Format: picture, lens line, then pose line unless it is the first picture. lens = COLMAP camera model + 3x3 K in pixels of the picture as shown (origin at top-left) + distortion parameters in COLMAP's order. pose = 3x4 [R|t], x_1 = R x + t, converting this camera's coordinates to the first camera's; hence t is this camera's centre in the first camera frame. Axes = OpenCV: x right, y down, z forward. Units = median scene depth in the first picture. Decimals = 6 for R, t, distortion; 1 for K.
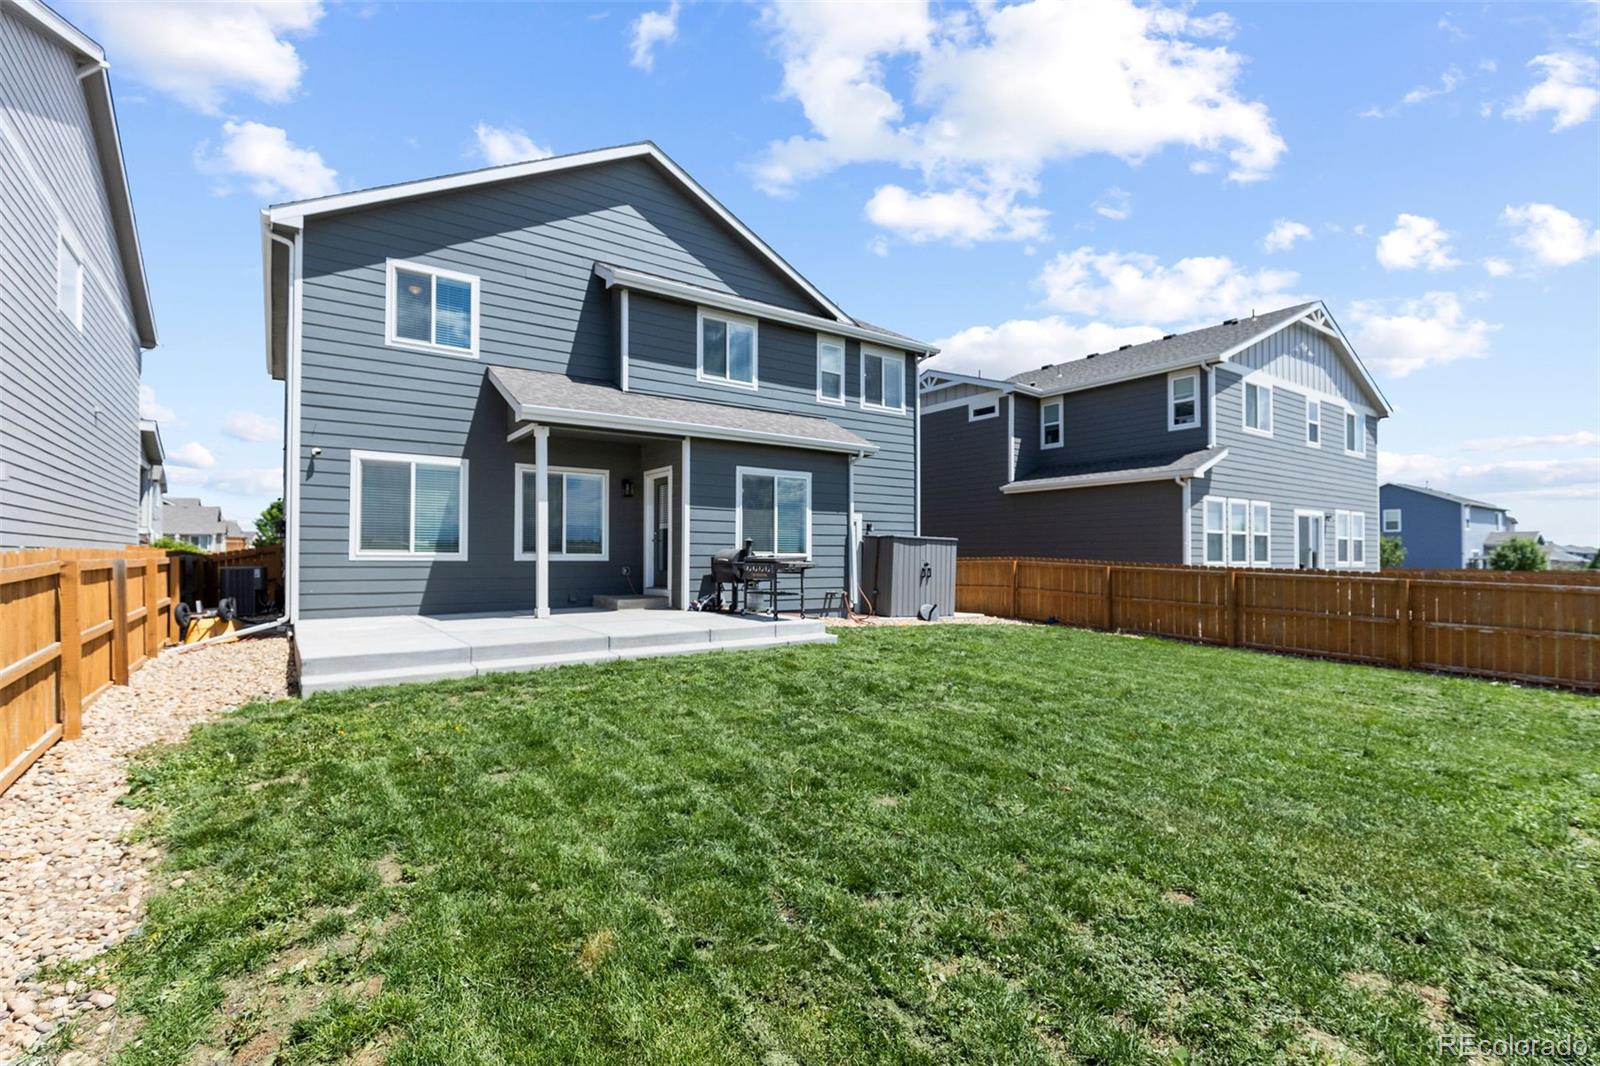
lens RADIAL K [[732.6, 0, 800.1], [0, 732.6, 555.0], [0, 0, 1]] dist [-0.000546, -0.000208]
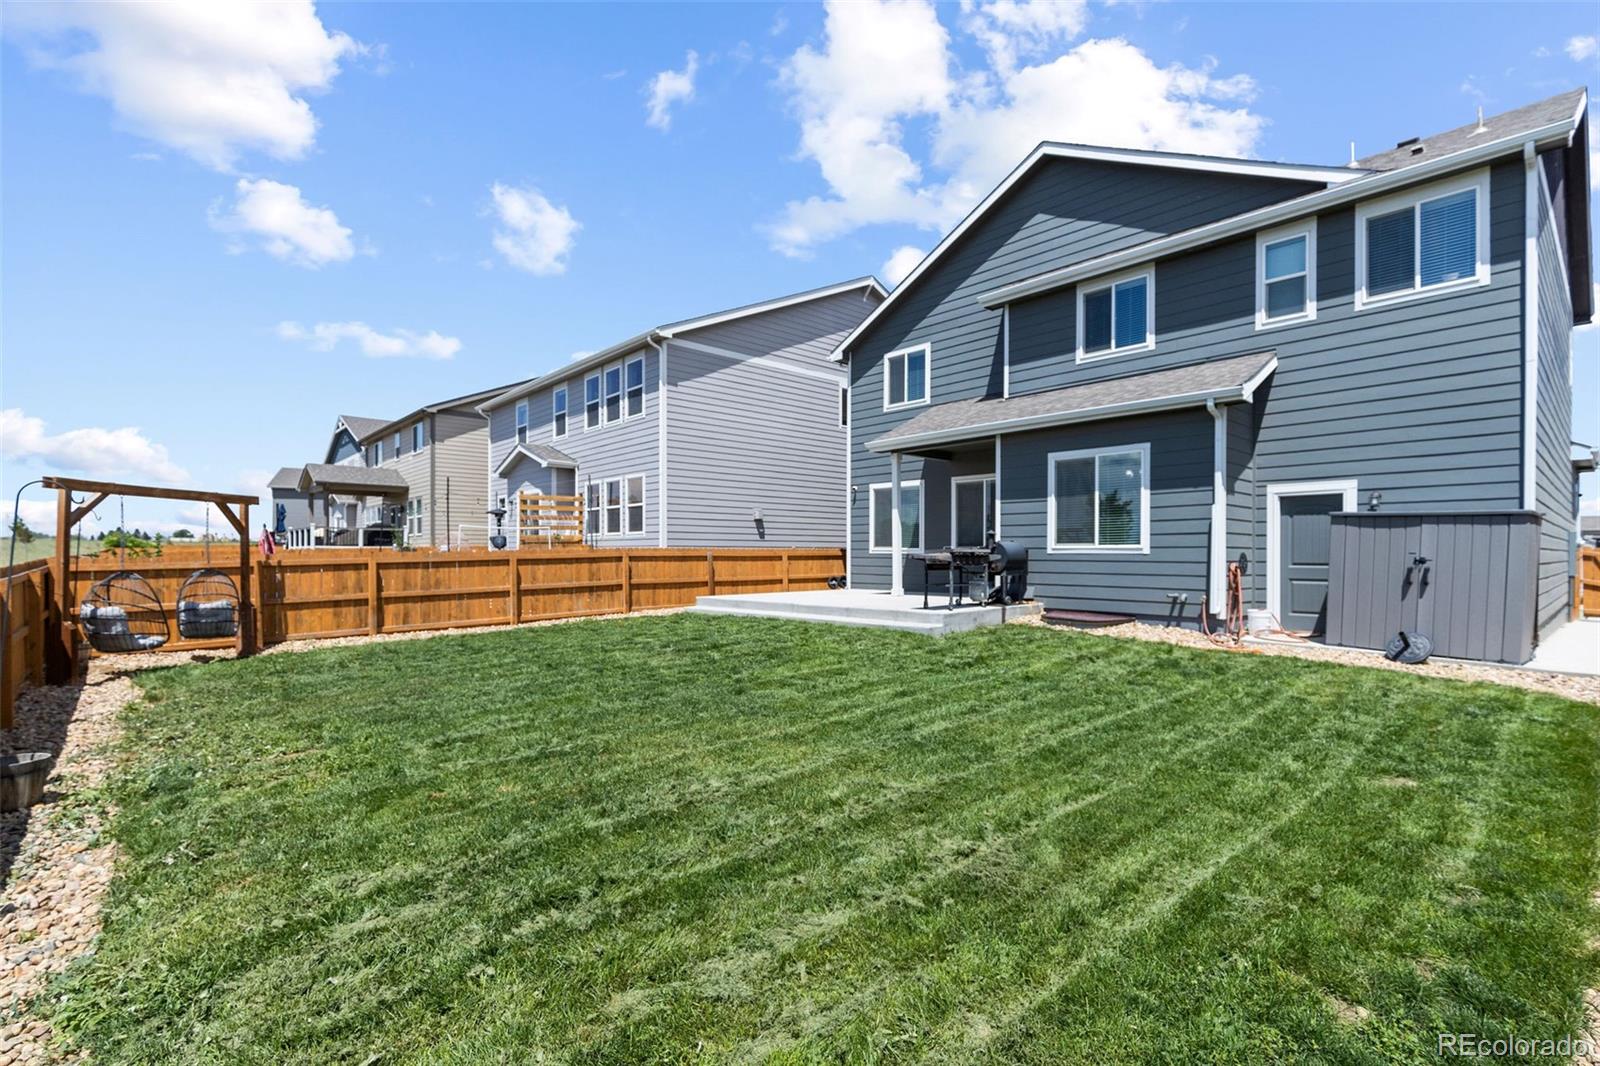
lens RADIAL K [[732.6, 0, 800.1], [0, 732.6, 555.0], [0, 0, 1]] dist [-0.000546, -0.000208]
pose [[0.107275, 0.002978, -0.994225, 0.764746], [0.006750, 0.999970, 0.003724, 0.003475], [0.994207, -0.007111, 0.107251, 0.540884]]
